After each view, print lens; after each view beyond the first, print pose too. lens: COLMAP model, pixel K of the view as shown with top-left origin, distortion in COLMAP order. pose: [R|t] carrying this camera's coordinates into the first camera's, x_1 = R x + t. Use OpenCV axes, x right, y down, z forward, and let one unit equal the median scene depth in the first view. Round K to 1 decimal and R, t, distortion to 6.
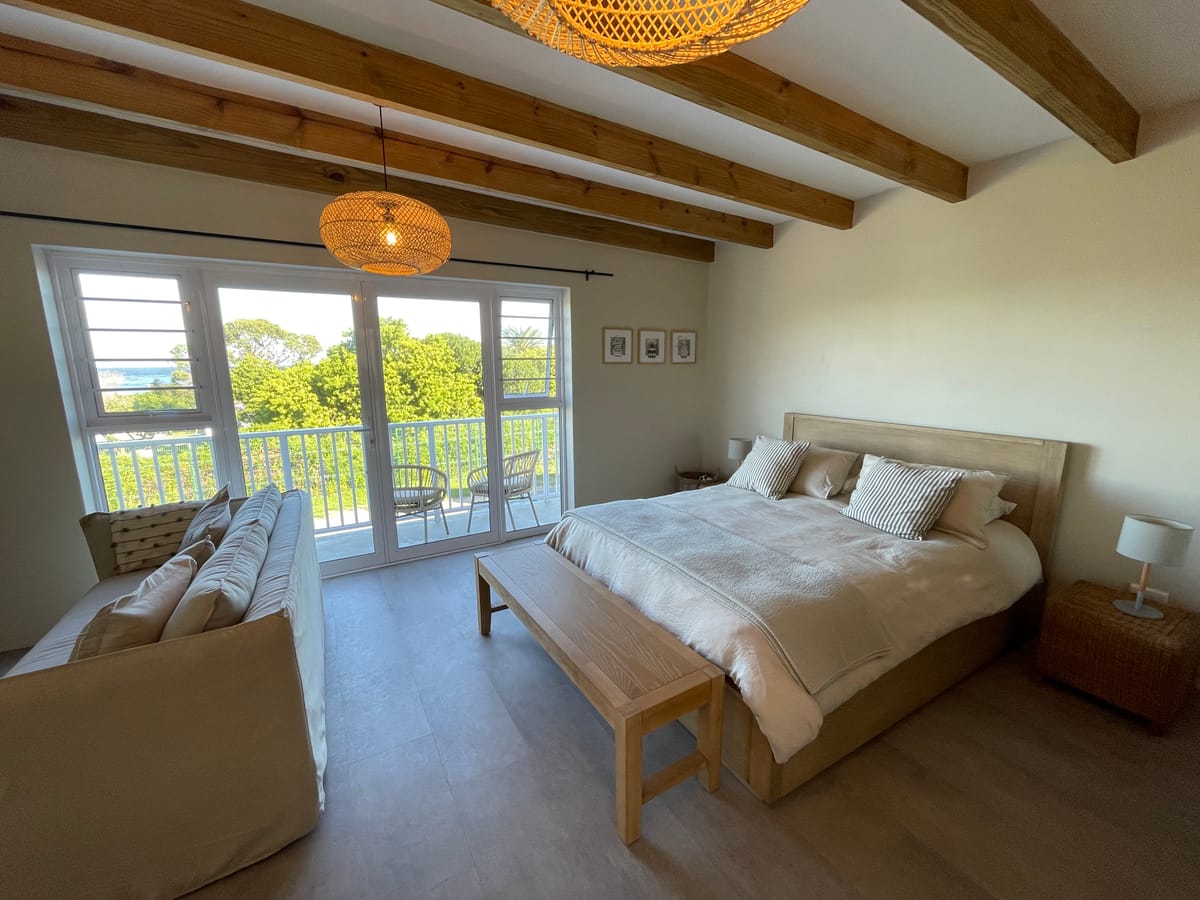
lens RADIAL K [[471.4, 0, 597.5], [0, 471.4, 450.4], [0, 0, 1]] dist [0.001897, 0.000221]
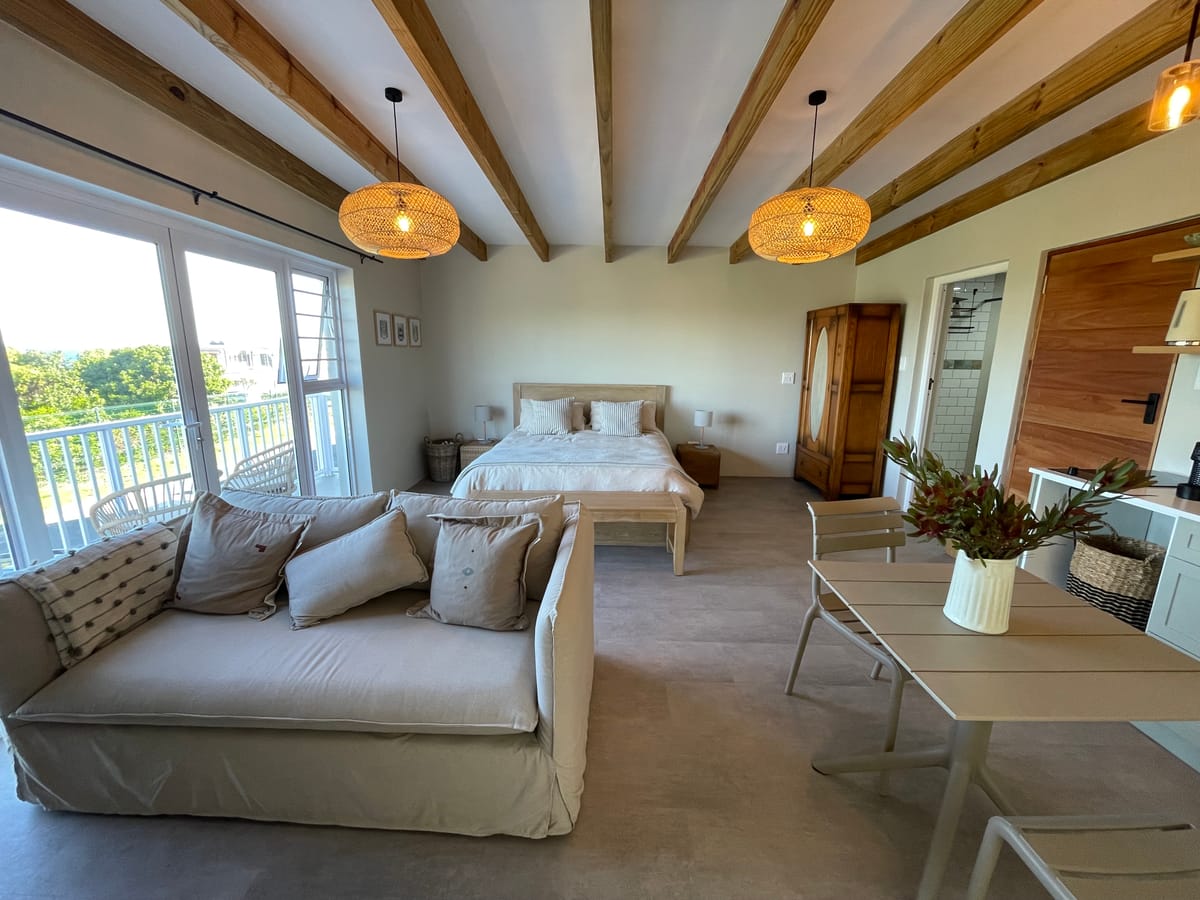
lens RADIAL K [[471.4, 0, 597.7], [0, 471.4, 446.2], [0, 0, 1]] dist [0.001897, 0.000221]
pose [[0.541297, -0.155329, 0.826360, -0.671804], [0.143166, 0.985464, 0.091456, 0.011638], [-0.828554, 0.068802, 0.555667, 0.032272]]
